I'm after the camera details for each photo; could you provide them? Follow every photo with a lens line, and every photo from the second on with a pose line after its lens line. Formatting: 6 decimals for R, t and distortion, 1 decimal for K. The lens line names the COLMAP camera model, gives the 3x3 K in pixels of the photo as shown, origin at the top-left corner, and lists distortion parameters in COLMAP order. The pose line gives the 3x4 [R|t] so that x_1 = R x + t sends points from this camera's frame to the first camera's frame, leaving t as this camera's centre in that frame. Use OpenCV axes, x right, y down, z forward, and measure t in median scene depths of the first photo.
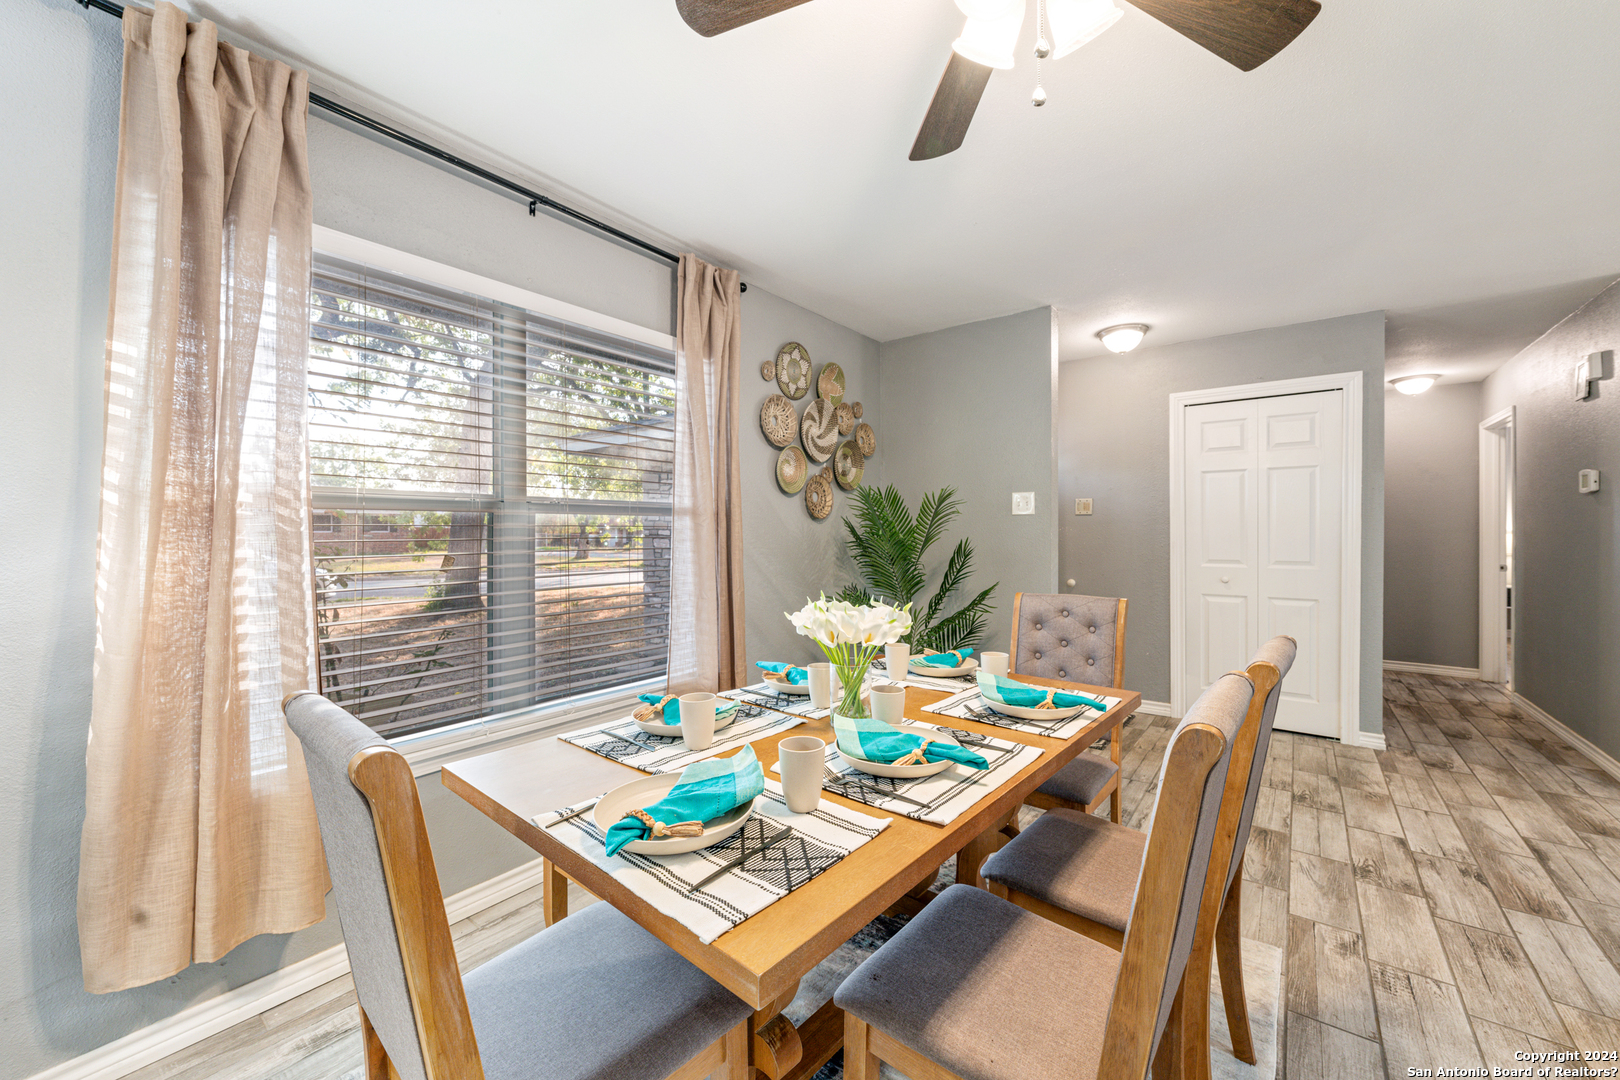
lens RADIAL K [[628.5, 0, 813.5], [0, 628.5, 533.5], [0, 0, 1]] dist [-0.000549, 0.000103]
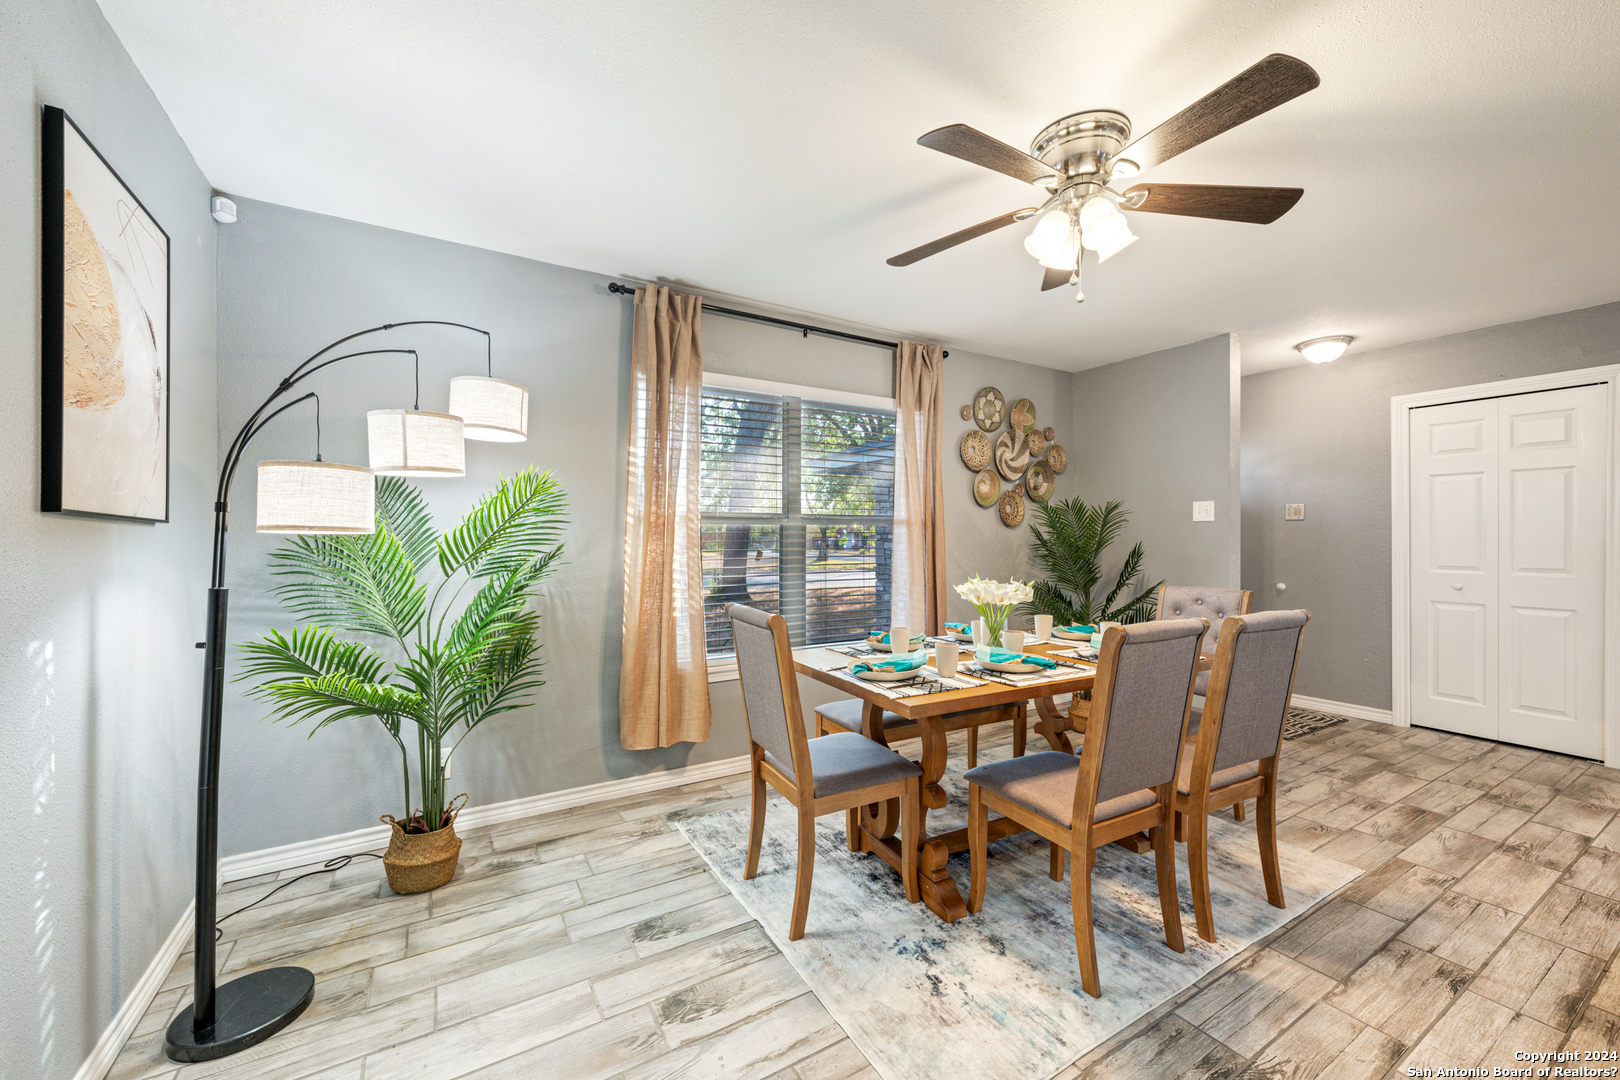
lens RADIAL K [[628.5, 0, 813.5], [0, 628.5, 533.5], [0, 0, 1]] dist [-0.000549, 0.000103]
pose [[0.933736, -0.000301, -0.357962, 0.109404], [-0.002171, 0.999976, -0.006503, 0.000390], [0.357956, 0.006849, 0.933713, -0.367371]]
